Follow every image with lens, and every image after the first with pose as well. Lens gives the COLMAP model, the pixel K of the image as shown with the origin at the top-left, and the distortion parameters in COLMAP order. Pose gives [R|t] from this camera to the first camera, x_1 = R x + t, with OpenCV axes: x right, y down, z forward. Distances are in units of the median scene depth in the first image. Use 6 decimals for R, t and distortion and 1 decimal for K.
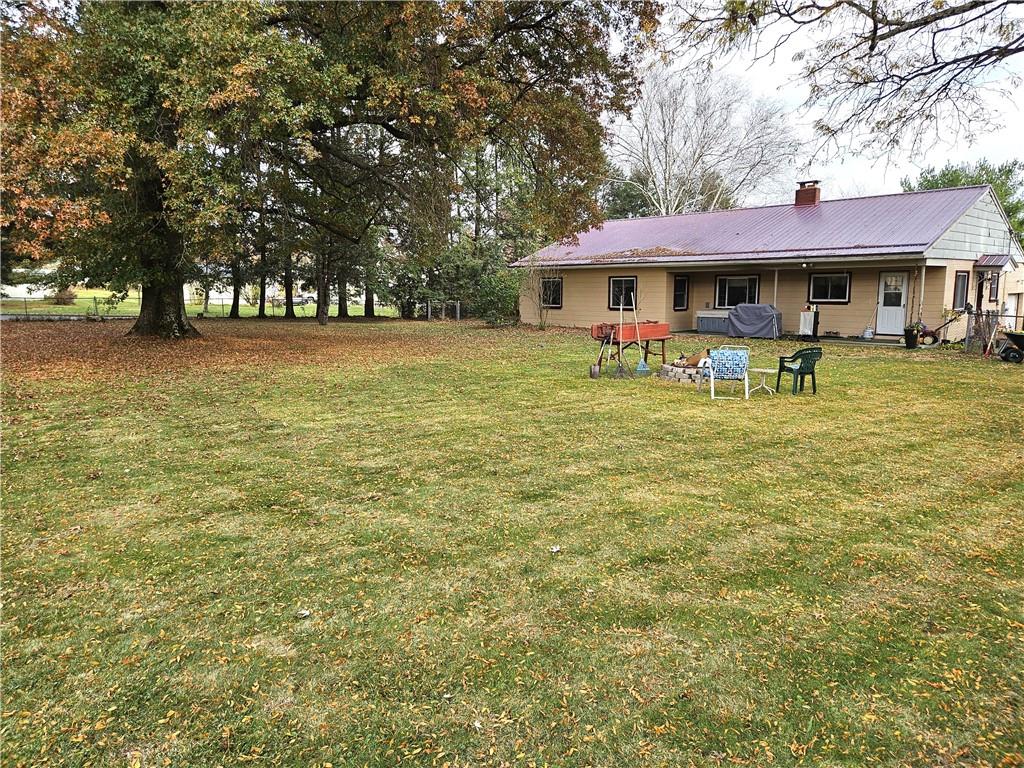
lens RADIAL K [[690.9, 0, 510.4], [0, 690.9, 382.8], [0, 0, 1]] dist [0.030938, -0.007384]
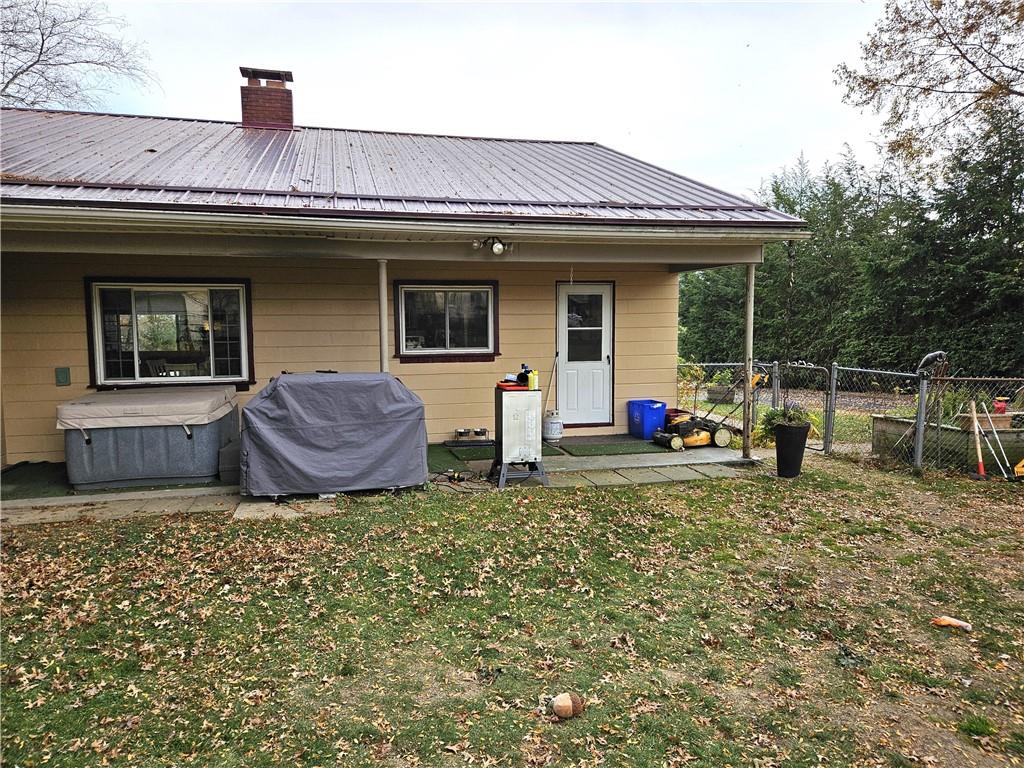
lens RADIAL K [[690.9, 0, 509.1], [0, 690.9, 387.5], [0, 0, 1]] dist [0.030938, -0.007384]
pose [[0.501120, -0.086452, 0.861049, 0.139246], [0.122355, 0.992080, 0.028399, -0.106758], [-0.856684, 0.091122, 0.507729, 0.787678]]
